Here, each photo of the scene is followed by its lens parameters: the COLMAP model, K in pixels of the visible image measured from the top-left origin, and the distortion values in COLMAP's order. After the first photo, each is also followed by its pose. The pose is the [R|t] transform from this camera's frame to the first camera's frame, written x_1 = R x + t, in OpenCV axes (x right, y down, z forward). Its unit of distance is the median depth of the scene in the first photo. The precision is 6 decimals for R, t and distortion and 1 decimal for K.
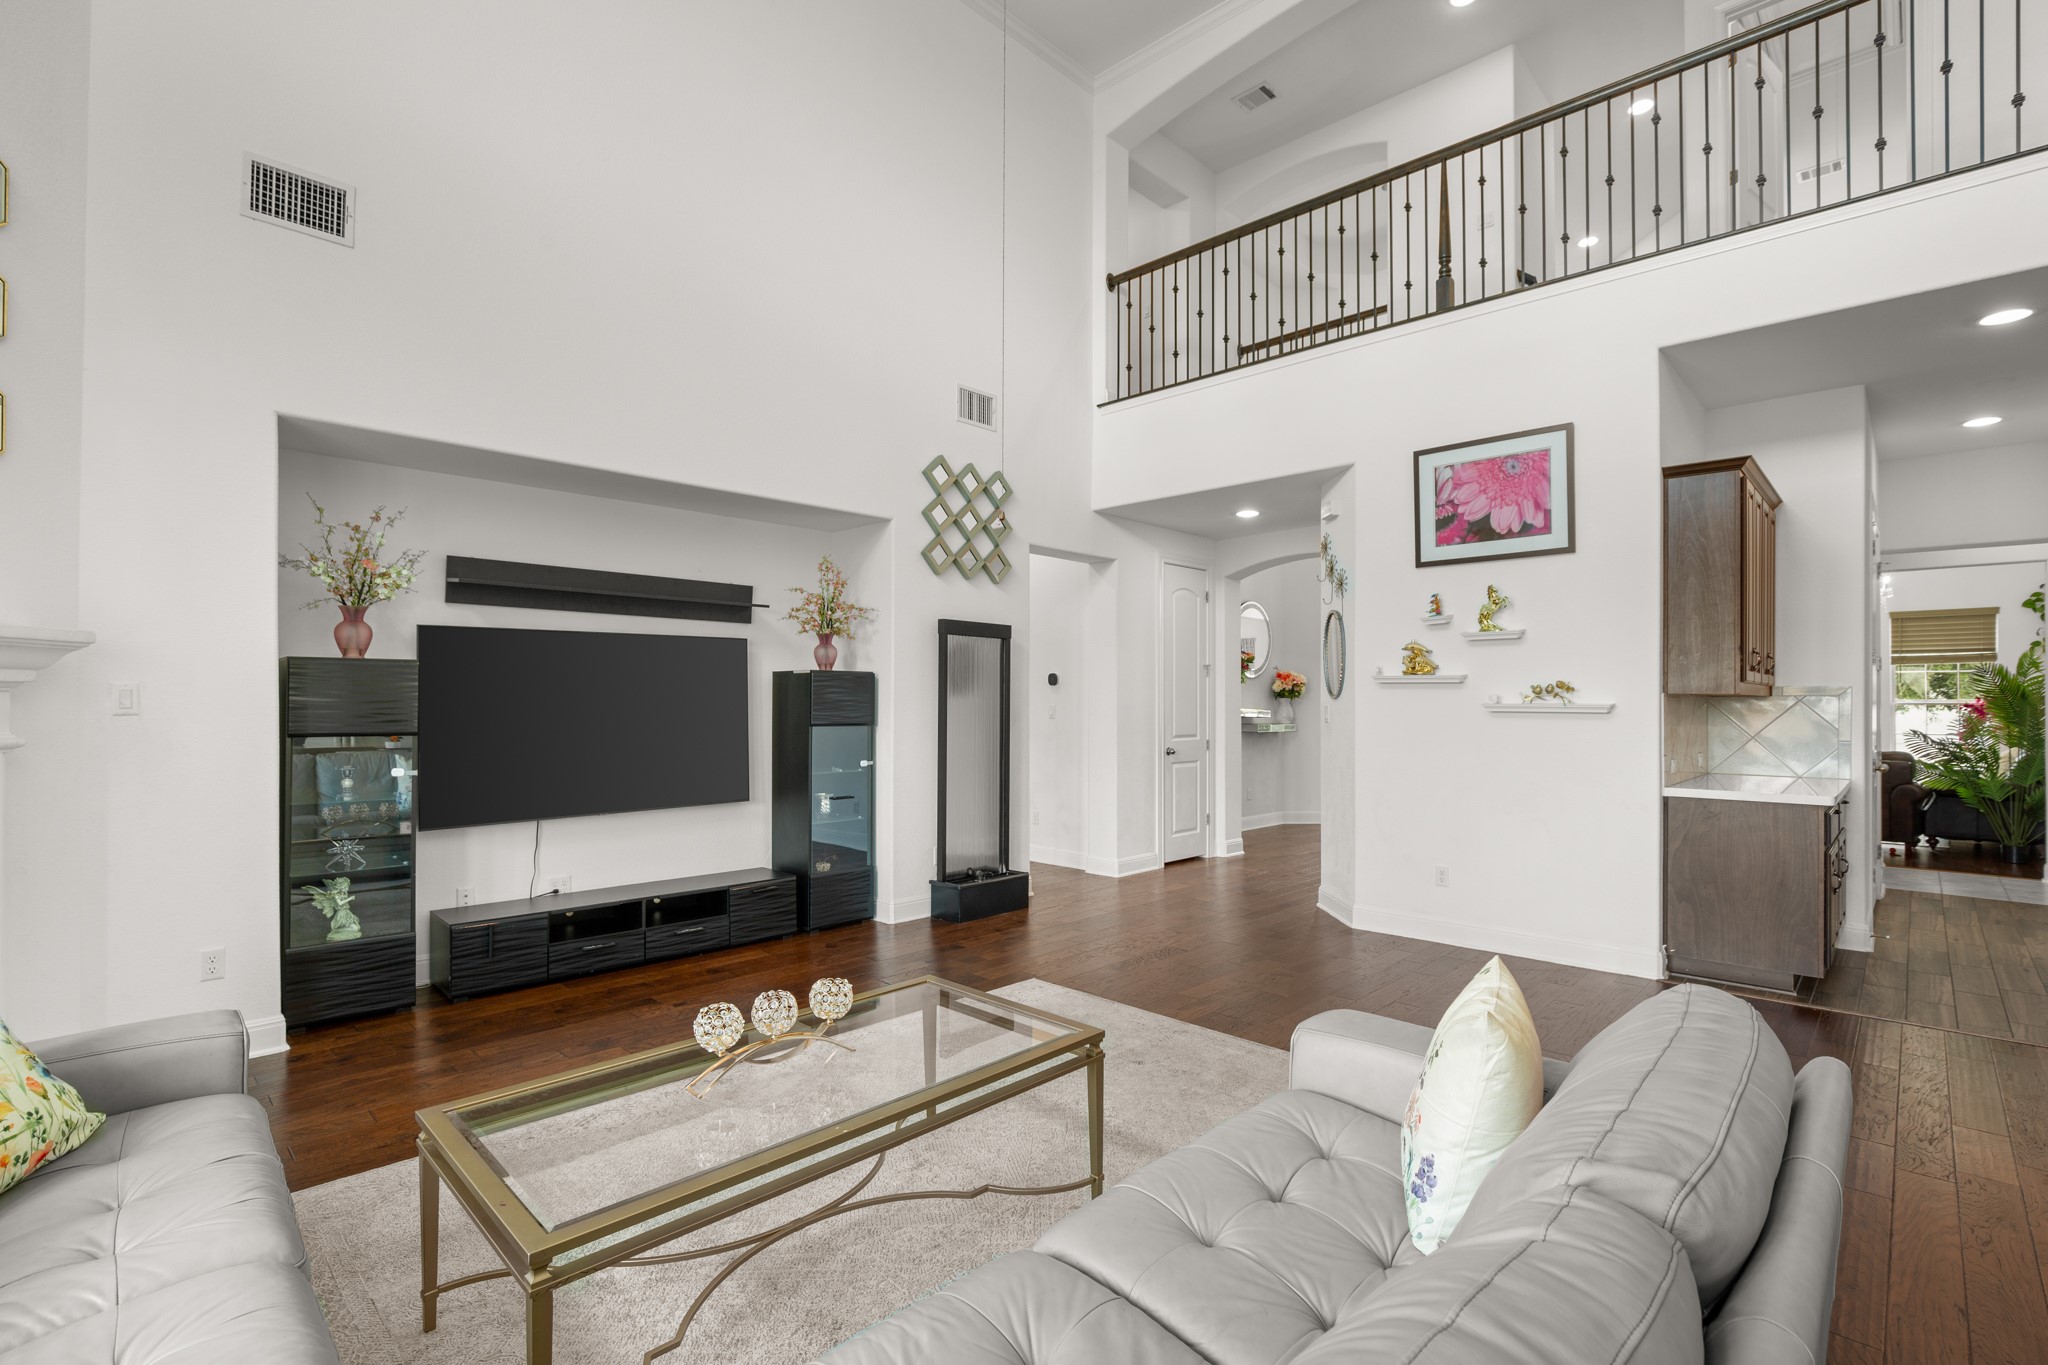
lens RADIAL K [[947.6, 0, 1033.1], [0, 947.6, 697.9], [0, 0, 1]] dist [-0.019669, -0.000246]
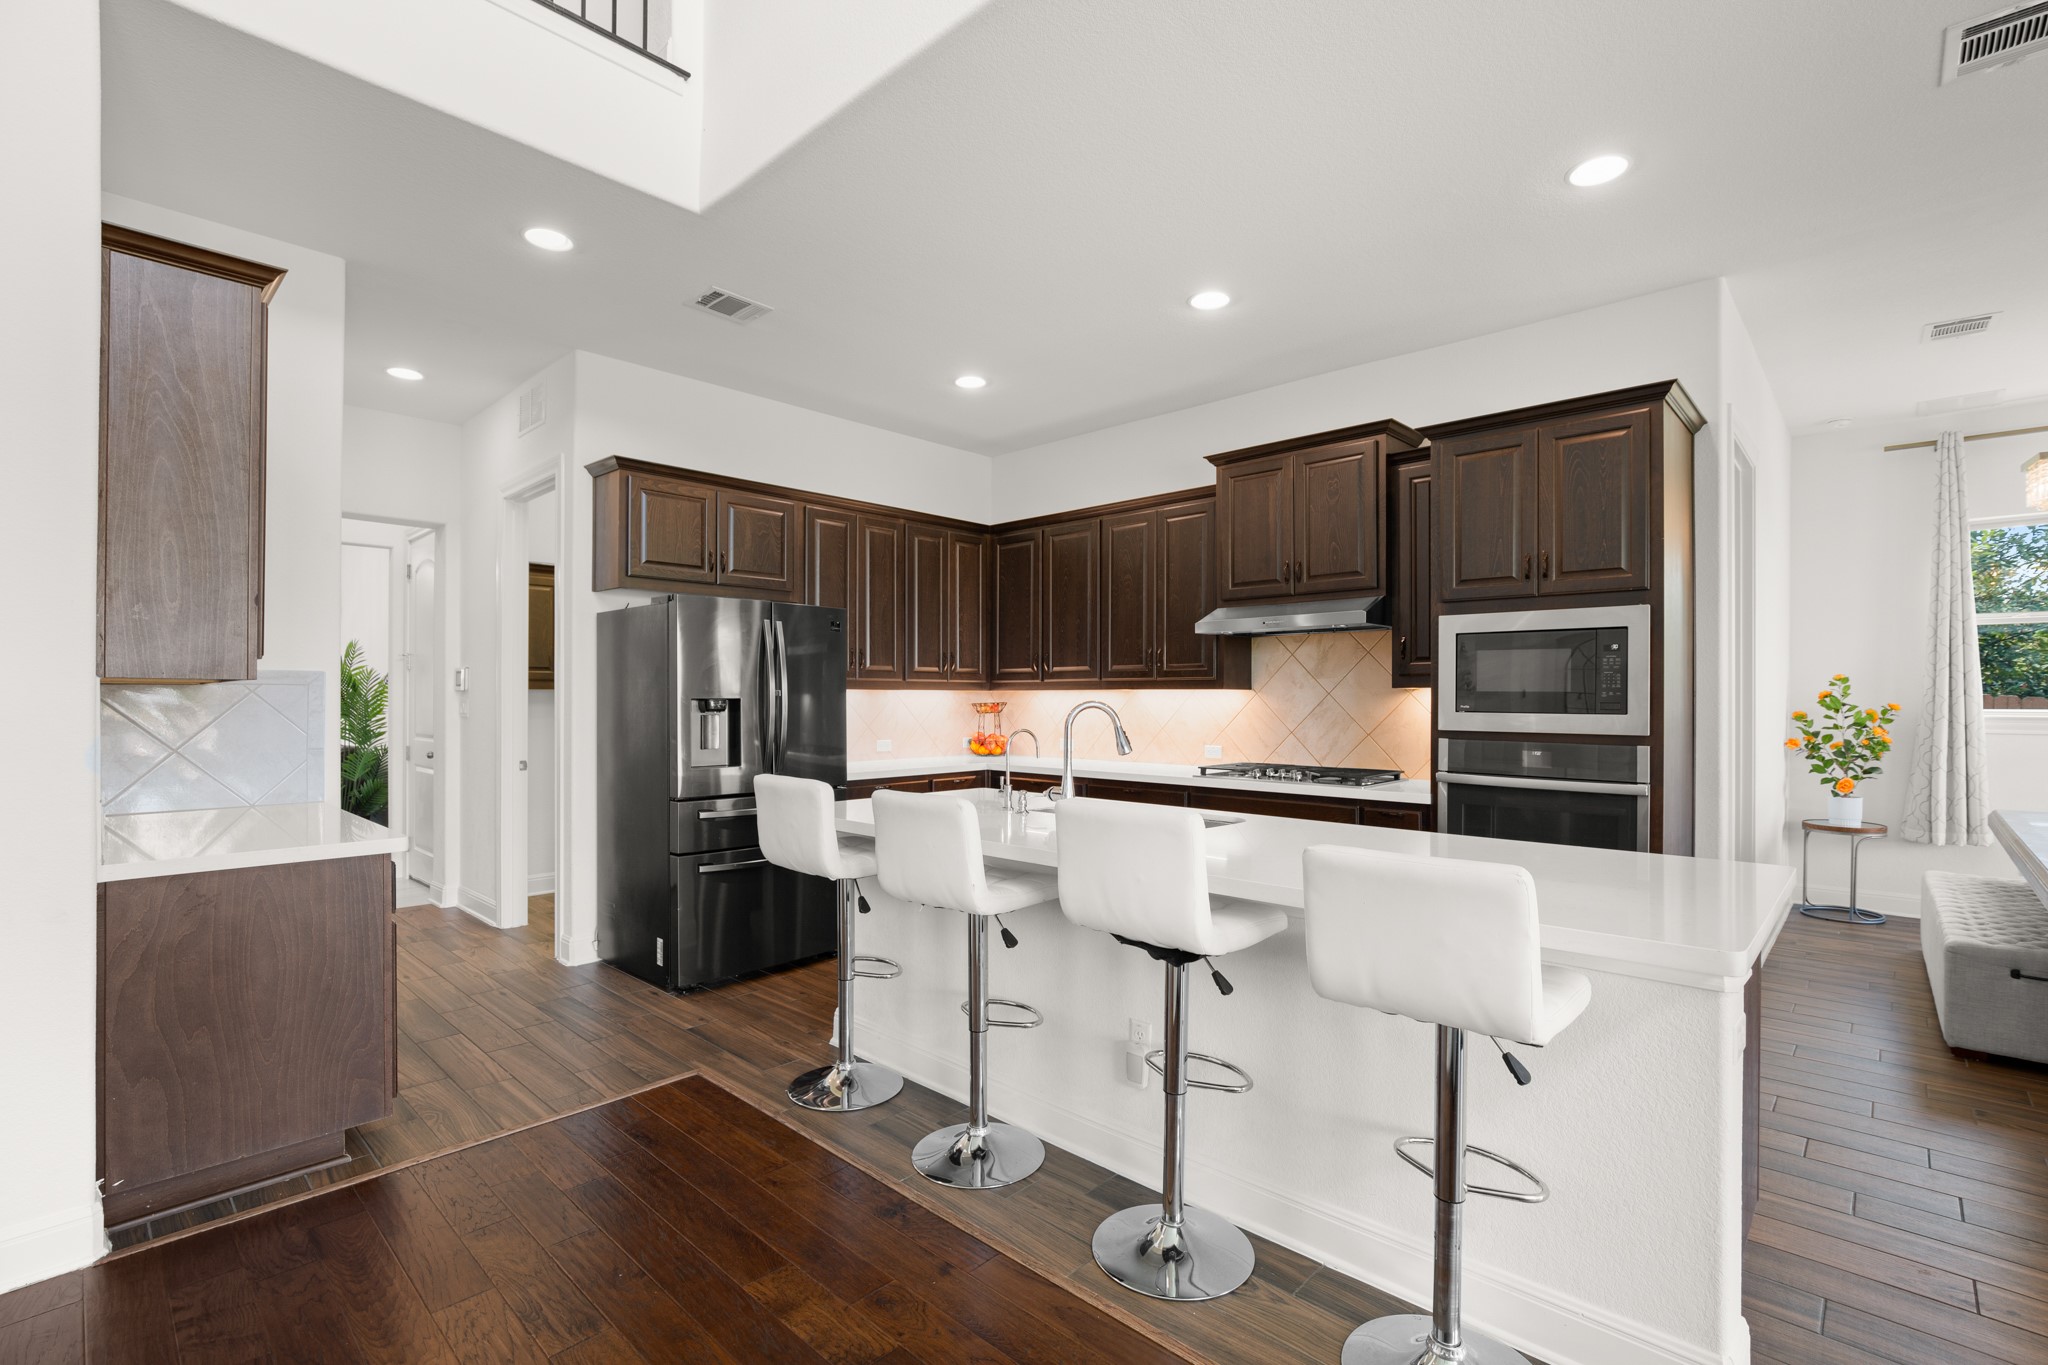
lens RADIAL K [[925.6, 0, 1030.1], [0, 925.6, 694.8], [0, 0, 1]] dist [-0.008792, -0.000010]
pose [[-0.005796, 0.000466, 0.999983, 0.160516], [-0.006520, 0.999979, -0.000504, 0.001707], [-0.999962, -0.006523, -0.005792, 0.446287]]
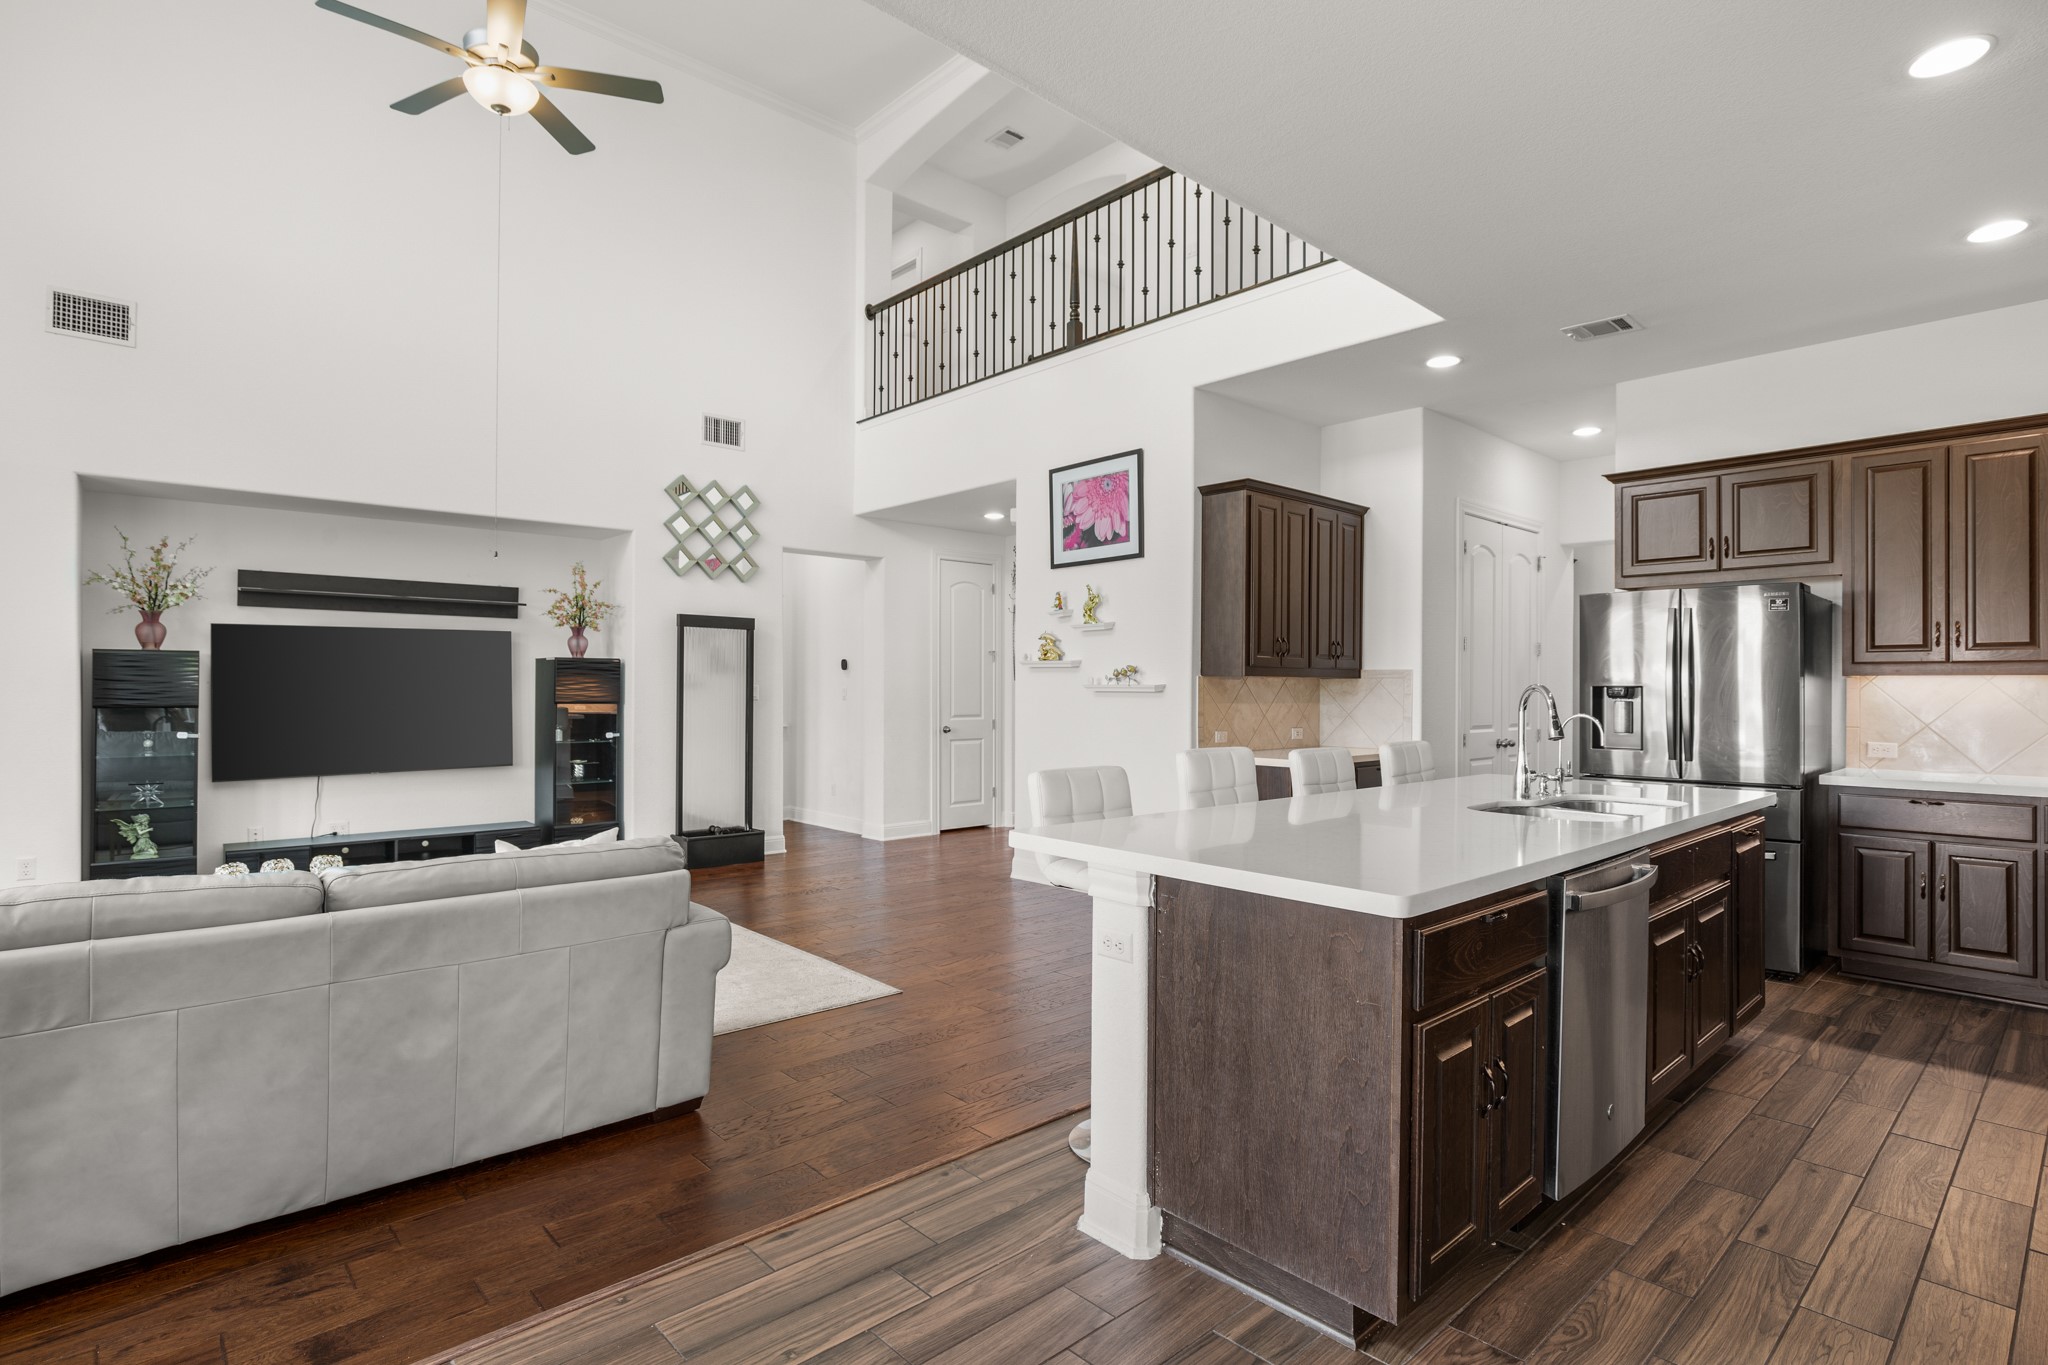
lens RADIAL K [[1024.1, 0, 1037.2], [0, 1024.1, 690.4], [0, 0, 1]] dist [-0.016156, 0.001580]
pose [[0.998151, 0.000538, -0.060787, 0.477930], [-0.000165, 0.999981, 0.006147, 0.004992], [0.060789, -0.006126, 0.998132, -0.278020]]
